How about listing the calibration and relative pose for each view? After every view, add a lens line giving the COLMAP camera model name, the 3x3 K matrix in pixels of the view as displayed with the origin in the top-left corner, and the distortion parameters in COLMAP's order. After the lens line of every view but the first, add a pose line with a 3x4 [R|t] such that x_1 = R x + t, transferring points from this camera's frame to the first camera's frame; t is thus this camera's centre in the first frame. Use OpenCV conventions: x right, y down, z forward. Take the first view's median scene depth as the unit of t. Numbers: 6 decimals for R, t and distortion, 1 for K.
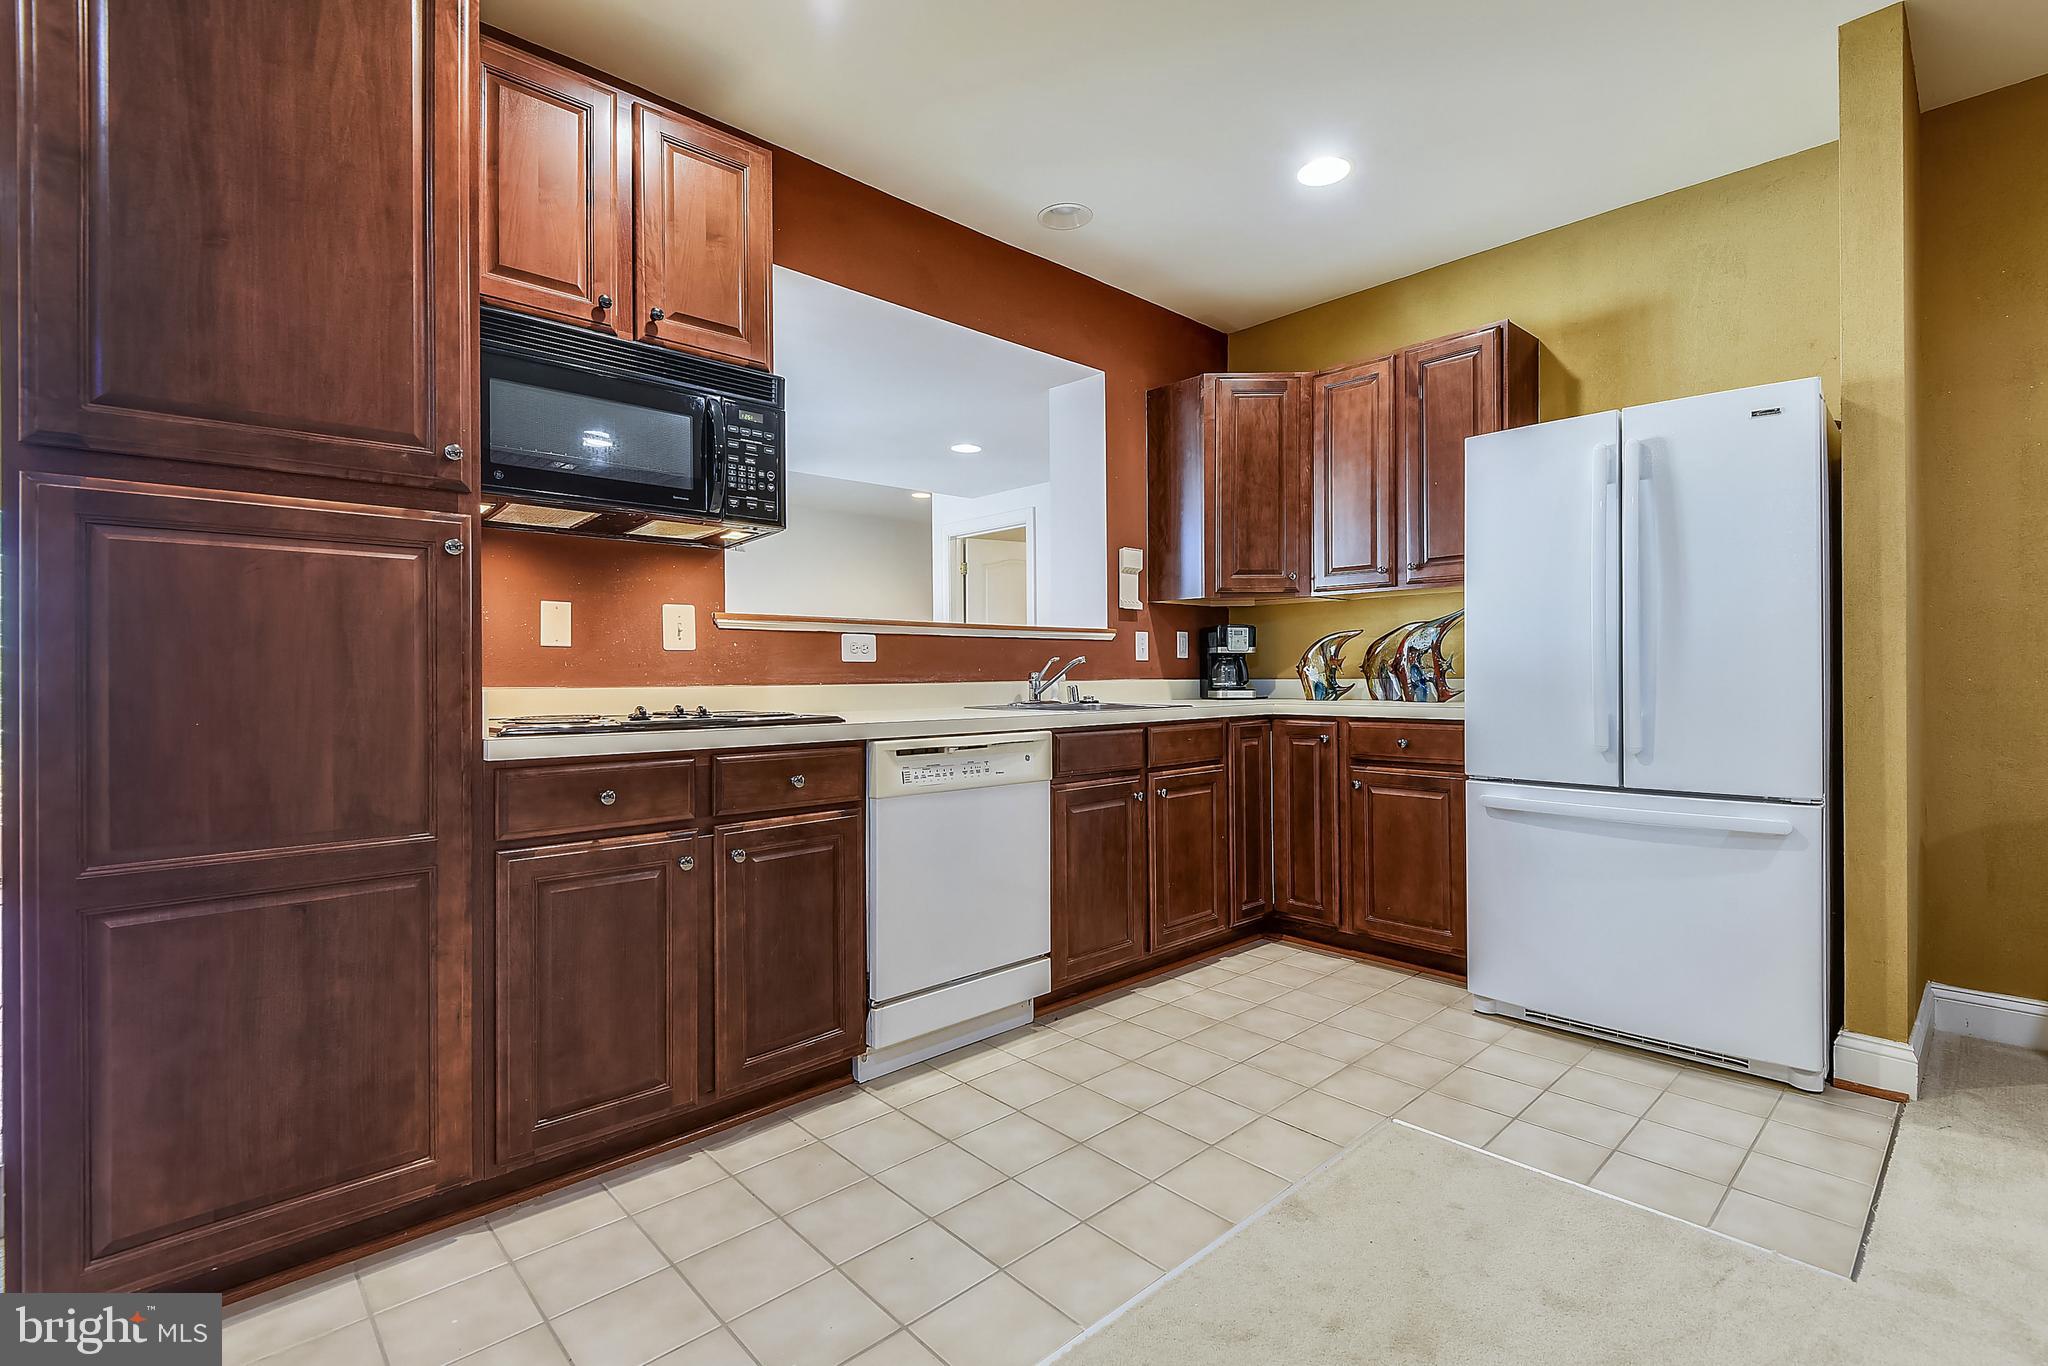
lens RADIAL K [[939.8, 0, 1033.4], [0, 939.8, 672.8], [0, 0, 1]] dist [0.013570, -0.000951]
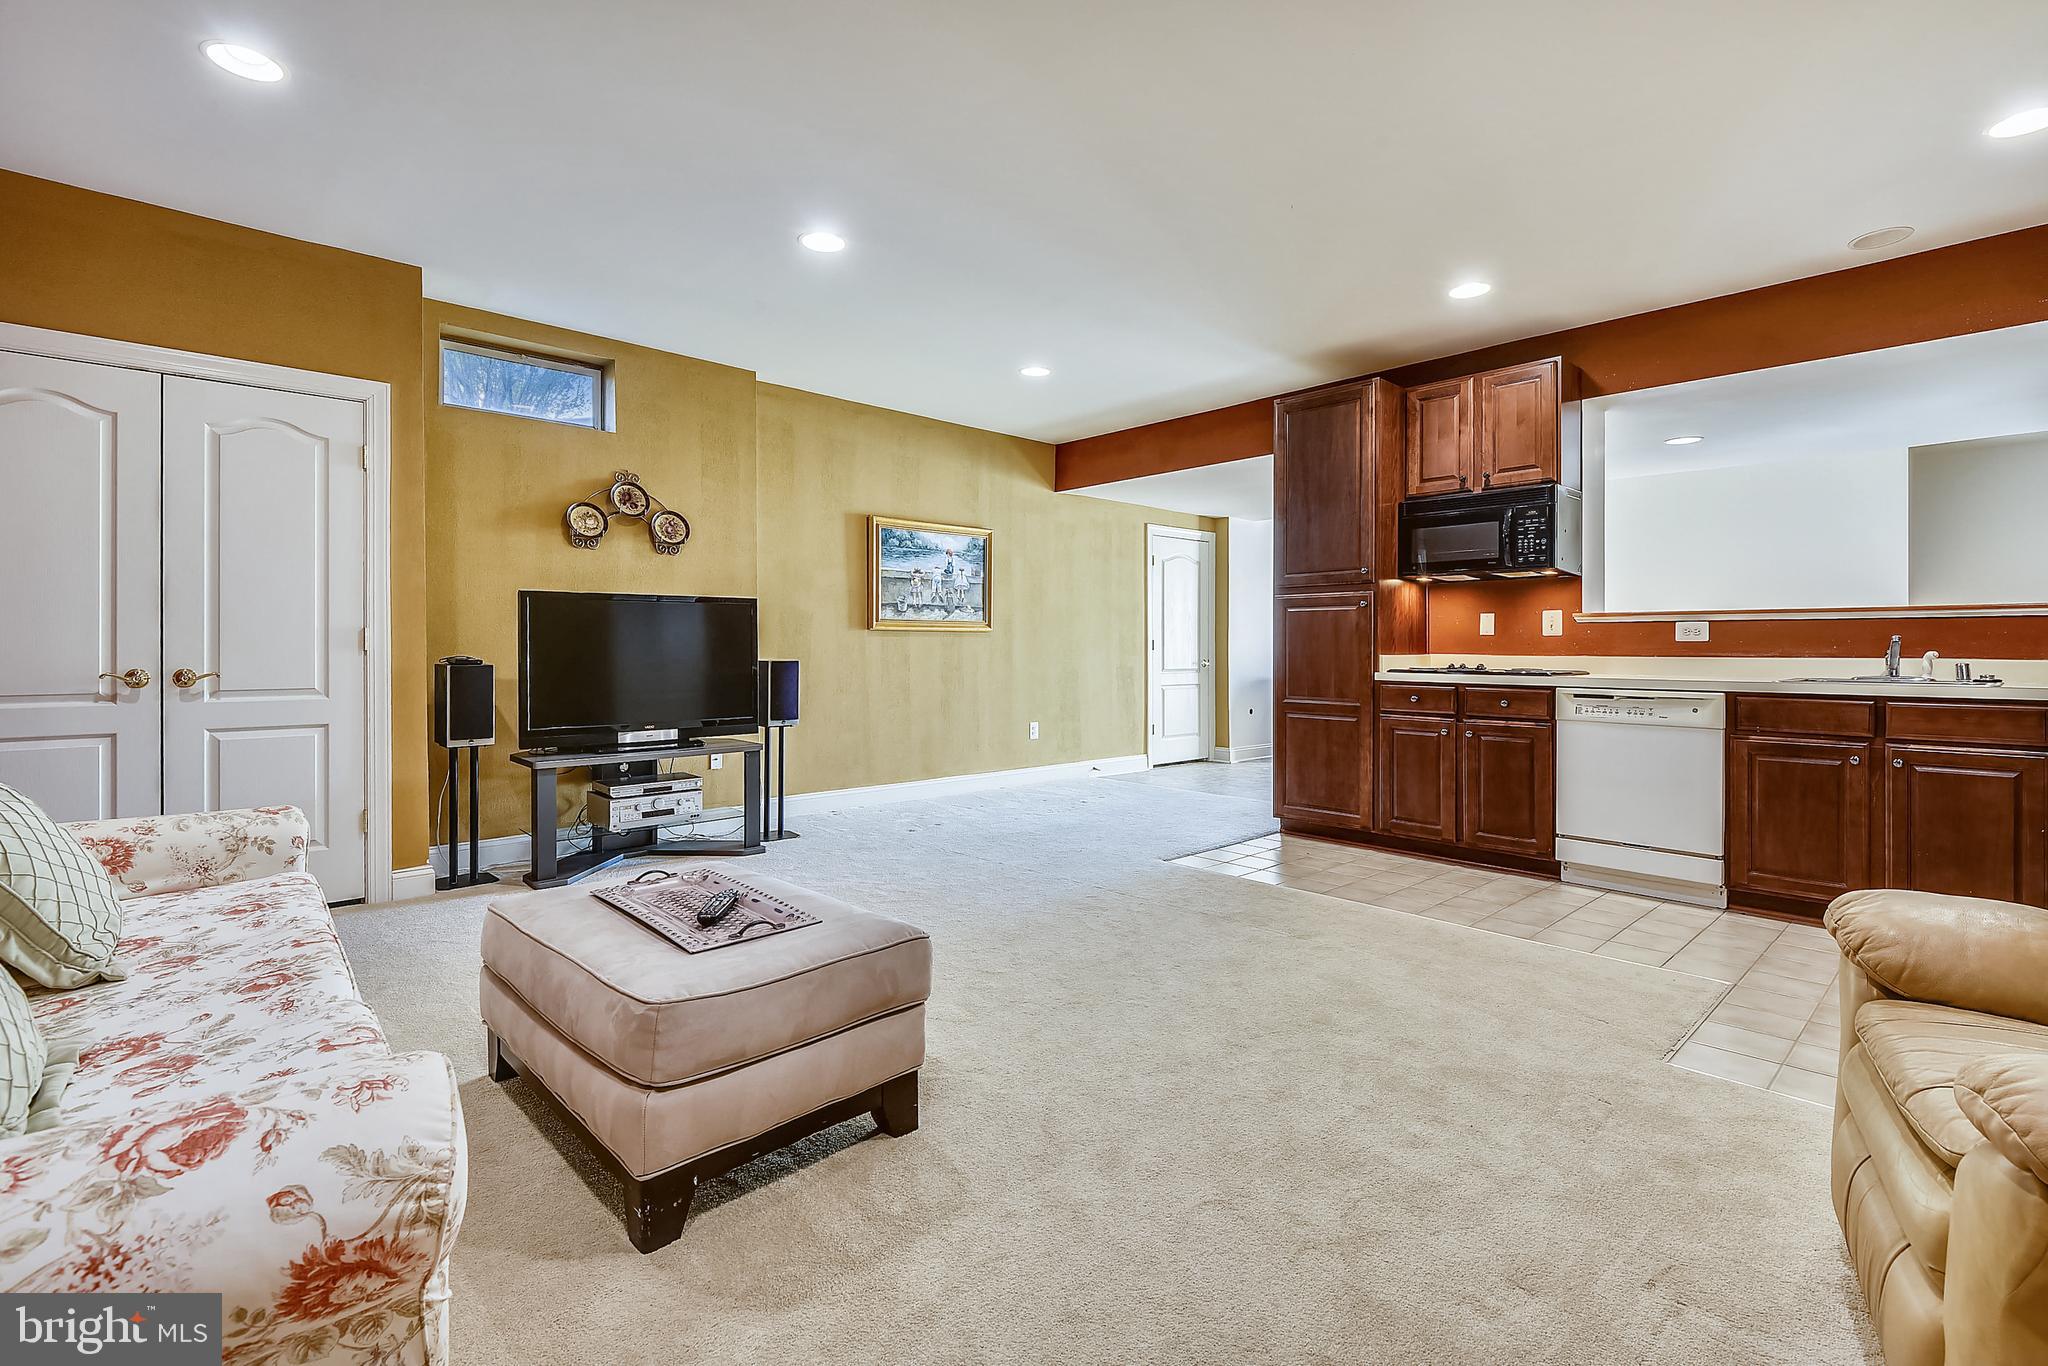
lens RADIAL K [[939.8, 0, 1059.3], [0, 939.8, 646.5], [0, 0, 1]] dist [0.013570, -0.000951]
pose [[0.017505, 0.006576, -0.999825, 1.589220], [-0.002460, 0.999976, 0.006534, -0.014155], [0.999844, 0.002345, 0.017520, 0.025309]]
